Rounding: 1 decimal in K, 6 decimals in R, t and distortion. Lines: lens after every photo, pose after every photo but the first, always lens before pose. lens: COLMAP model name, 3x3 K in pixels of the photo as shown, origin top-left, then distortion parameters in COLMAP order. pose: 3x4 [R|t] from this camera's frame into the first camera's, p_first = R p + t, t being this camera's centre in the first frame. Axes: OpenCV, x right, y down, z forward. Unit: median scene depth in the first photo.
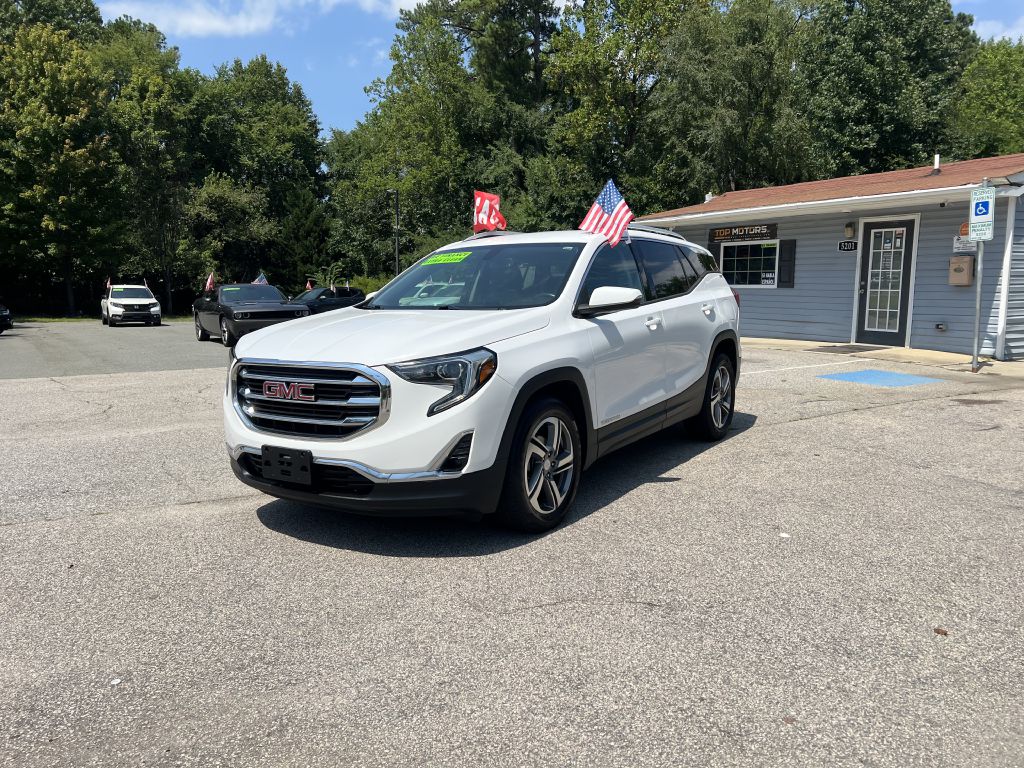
lens RADIAL K [[772.4, 0, 507.2], [0, 772.4, 381.3], [0, 0, 1]] dist [0.041735, -0.039299]
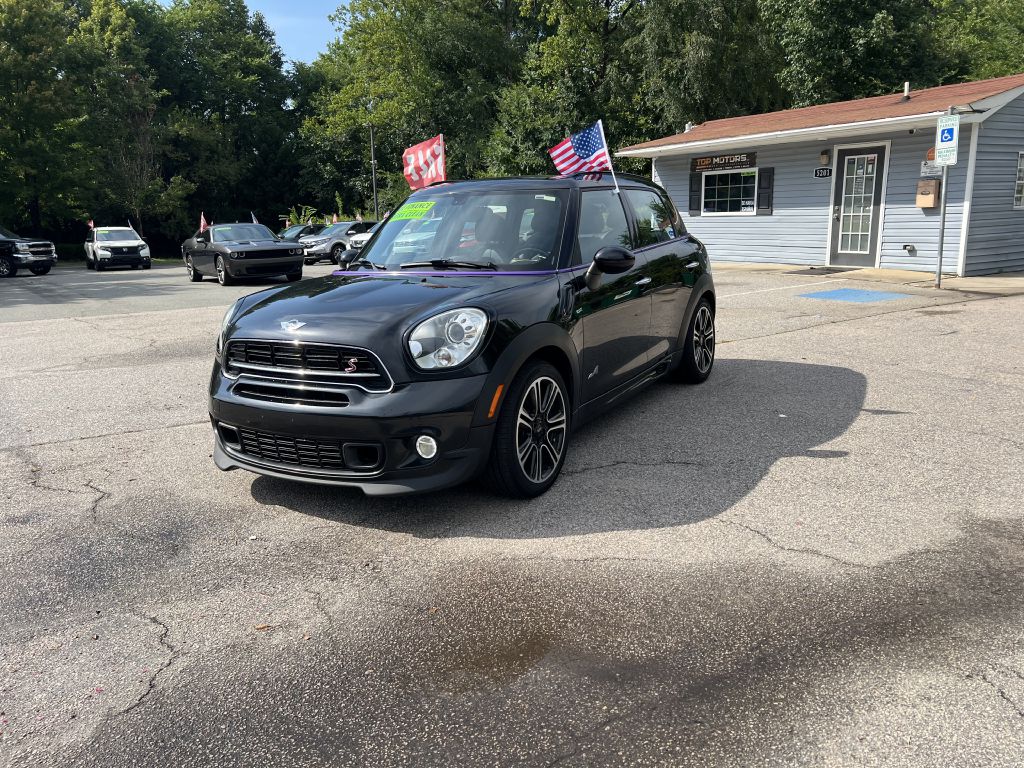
lens RADIAL K [[772.4, 0, 507.3], [0, 772.4, 383.1], [0, 0, 1]] dist [0.041735, -0.039299]
pose [[0.998937, -0.031781, 0.033390, -0.031859], [0.028814, 0.995889, 0.085882, 0.007072], [-0.035983, -0.084829, 0.995746, -0.056171]]
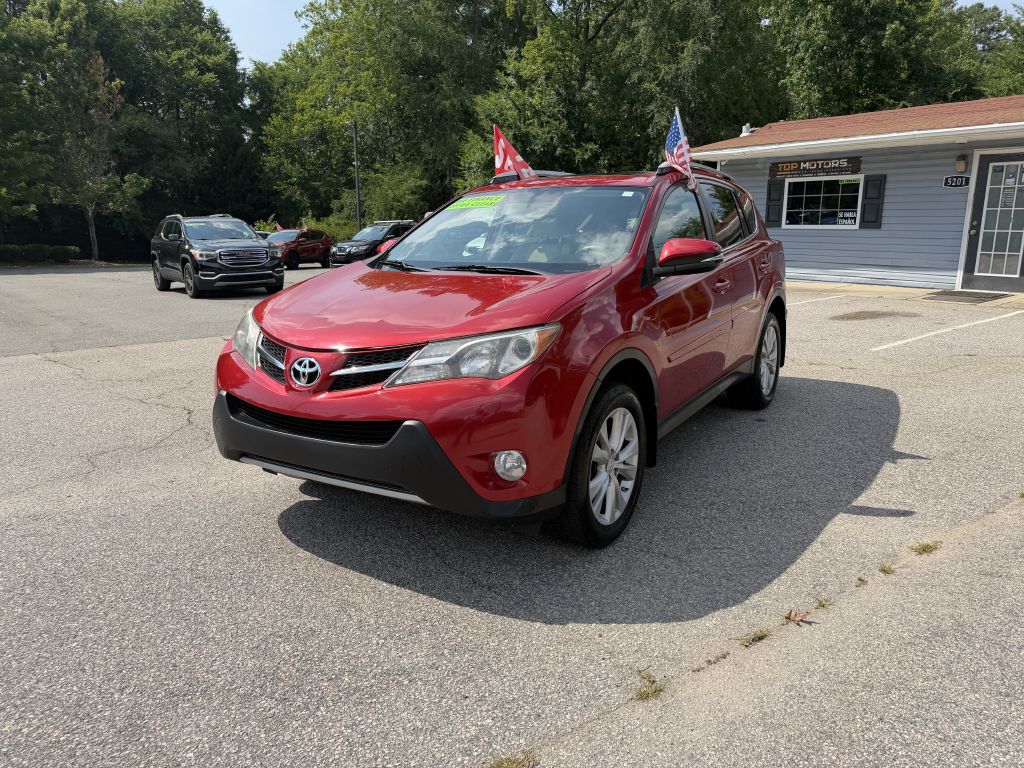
lens RADIAL K [[728.5, 0, 509.1], [0, 728.5, 388.0], [0, 0, 1]] dist [0.022831, -0.026084]
pose [[0.992190, -0.031479, 0.120698, -0.171177], [0.019750, 0.995071, 0.097174, -0.025137], [-0.123163, -0.094032, 0.987922, 0.181193]]
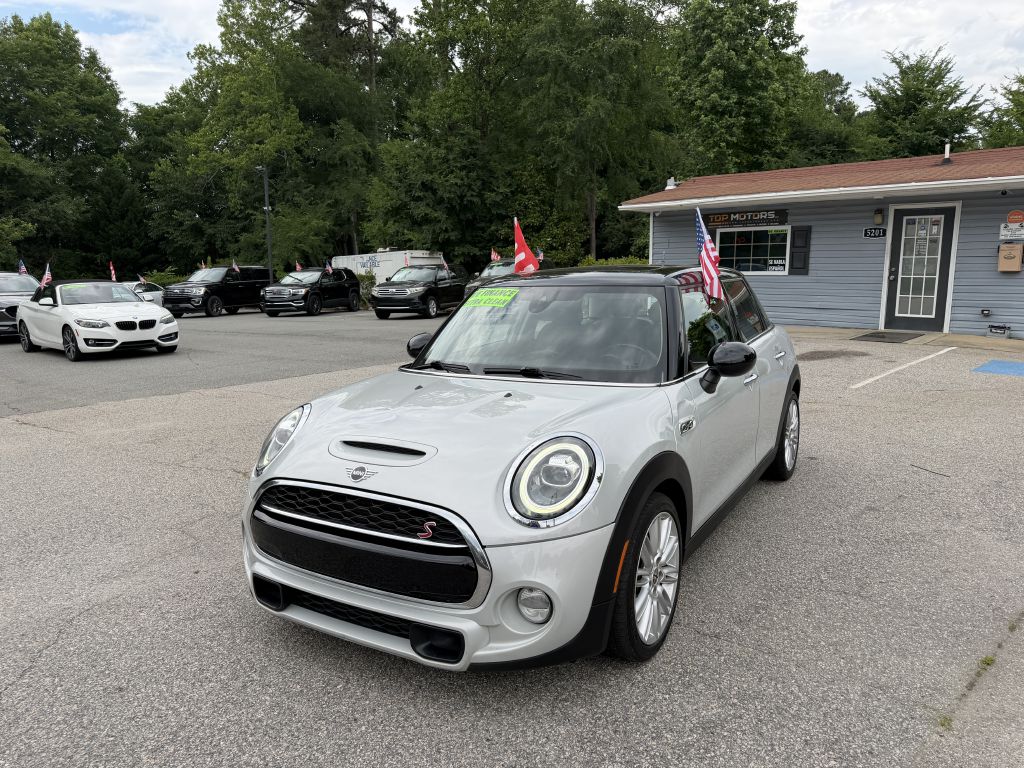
lens RADIAL K [[728.5, 0, 508.4], [0, 728.5, 388.6], [0, 0, 1]] dist [0.022831, -0.026084]
pose [[0.961752, -0.053148, 0.268715, -0.255917], [0.042160, 0.998028, 0.046499, -0.032991], [-0.270656, -0.033392, 0.962097, 0.191503]]
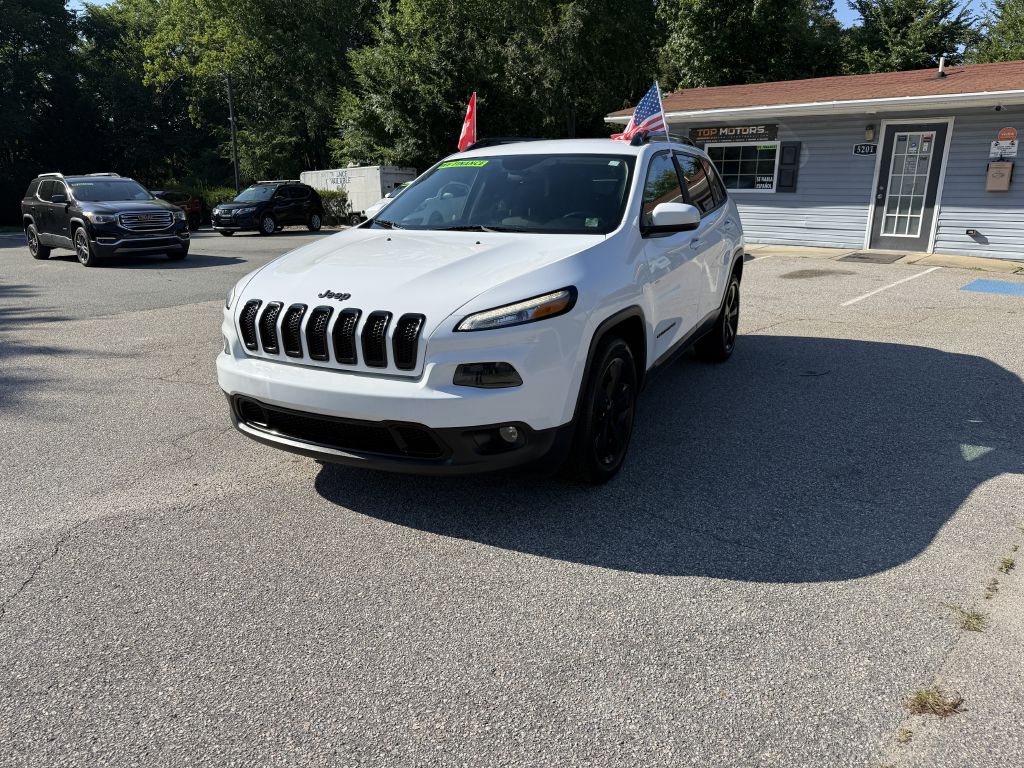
lens RADIAL K [[728.5, 0, 511.0], [0, 728.5, 385.5], [0, 0, 1]] dist [0.022831, -0.026084]
pose [[0.950407, -0.079314, 0.300726, -0.265072], [0.035950, 0.988470, 0.147085, -0.027393], [-0.308924, -0.128980, 0.942300, 0.203329]]
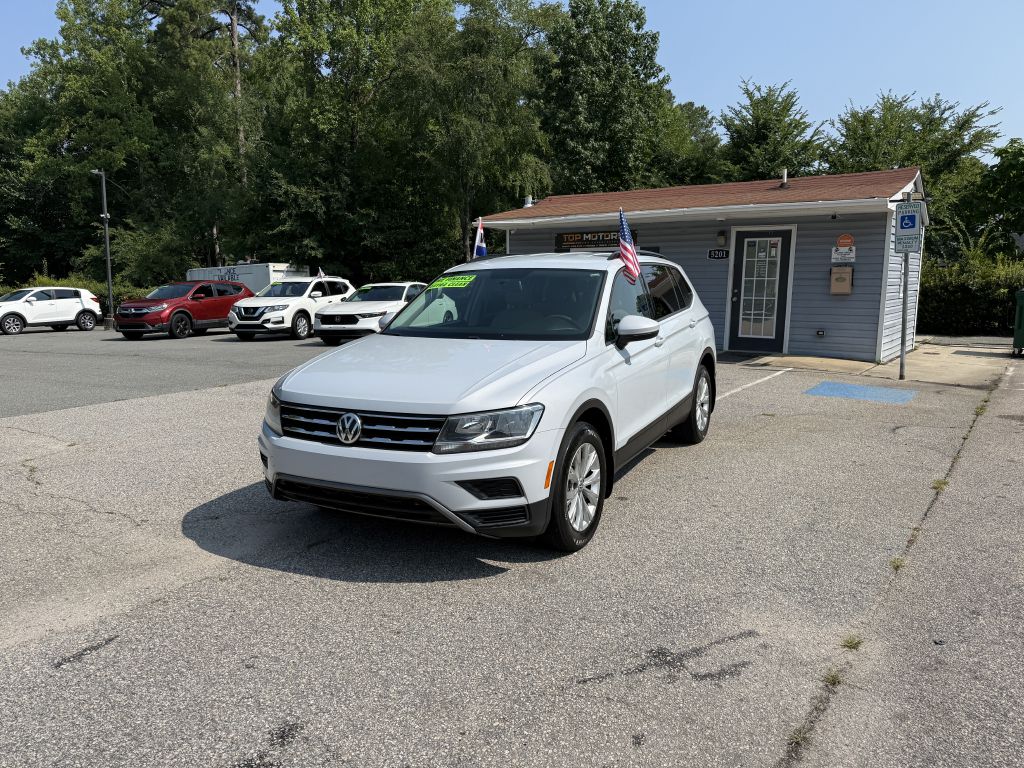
lens RADIAL K [[728.5, 0, 512.0], [0, 728.5, 387.1], [0, 0, 1]] dist [0.022831, -0.026084]
pose [[0.906725, -0.055722, 0.418026, -0.192651], [0.048616, 0.998435, 0.027638, -0.036537], [-0.418912, -0.004738, 0.908015, 0.226103]]
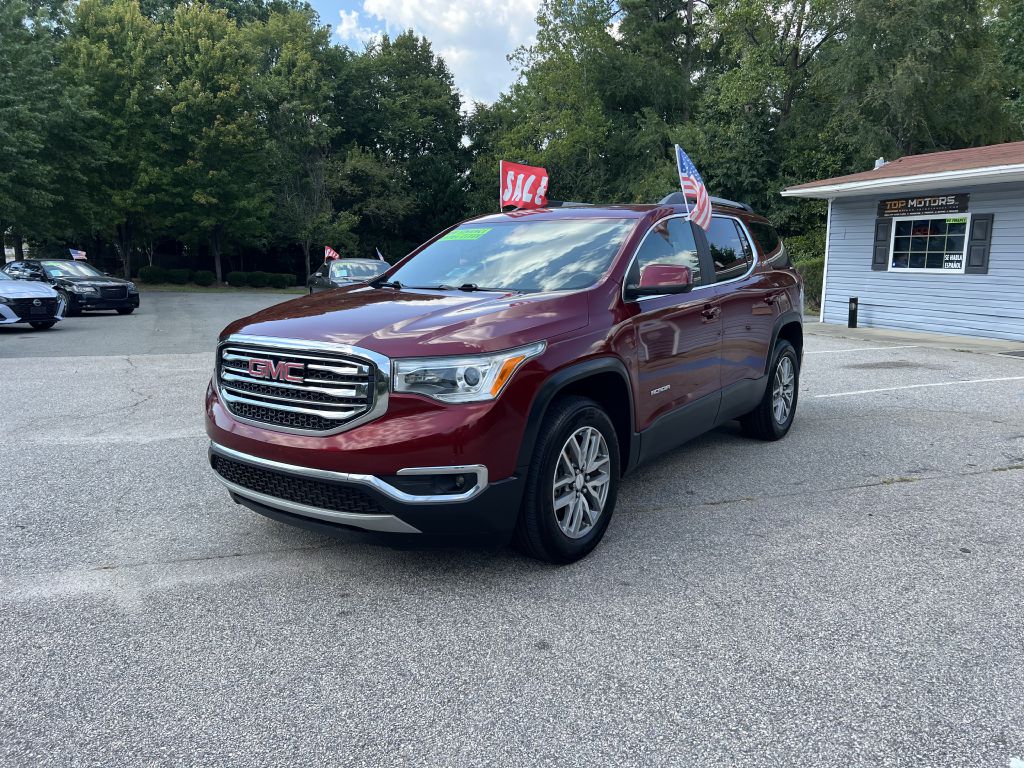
lens RADIAL K [[772.4, 0, 511.0], [0, 772.4, 379.9], [0, 0, 1]] dist [0.041735, -0.039299]
pose [[0.984221, 0.041611, -0.171983, 0.025975], [-0.036672, 0.998821, 0.031798, -0.017279], [0.173103, -0.024989, 0.984587, 0.112341]]
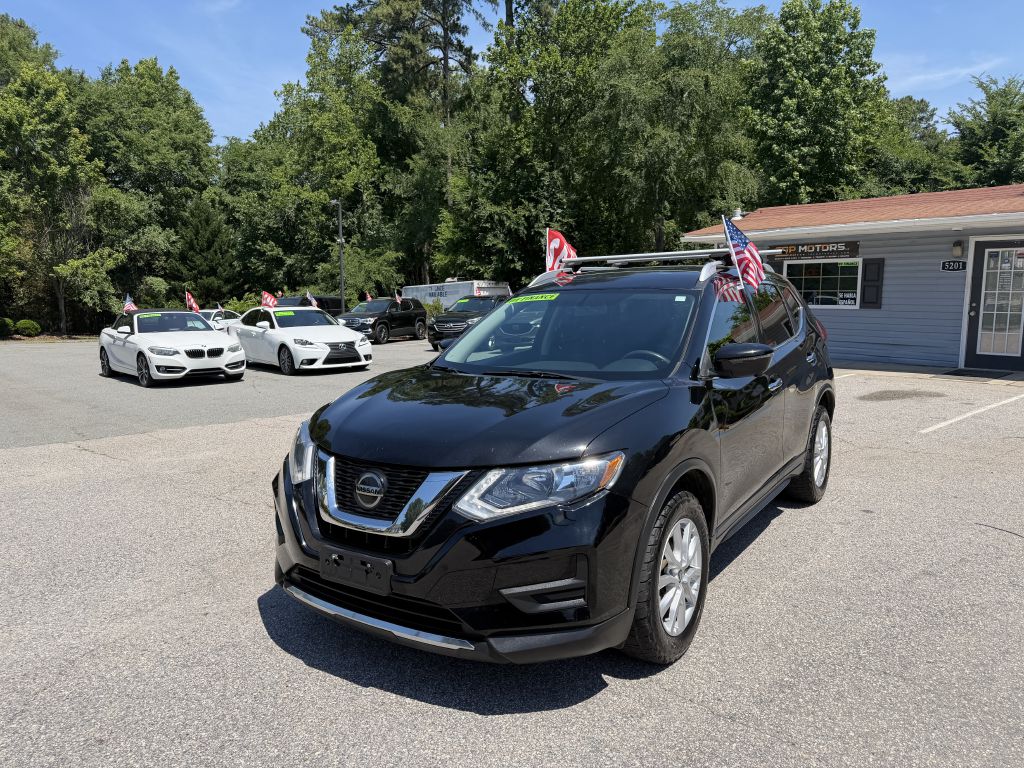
lens RADIAL K [[728.5, 0, 510.4], [0, 728.5, 384.5], [0, 0, 1]] dist [0.022831, -0.026084]
pose [[0.983240, -0.025064, 0.180587, -0.237022], [0.025532, 0.999674, -0.000265, -0.037977], [-0.180521, 0.004871, 0.983559, 0.196145]]
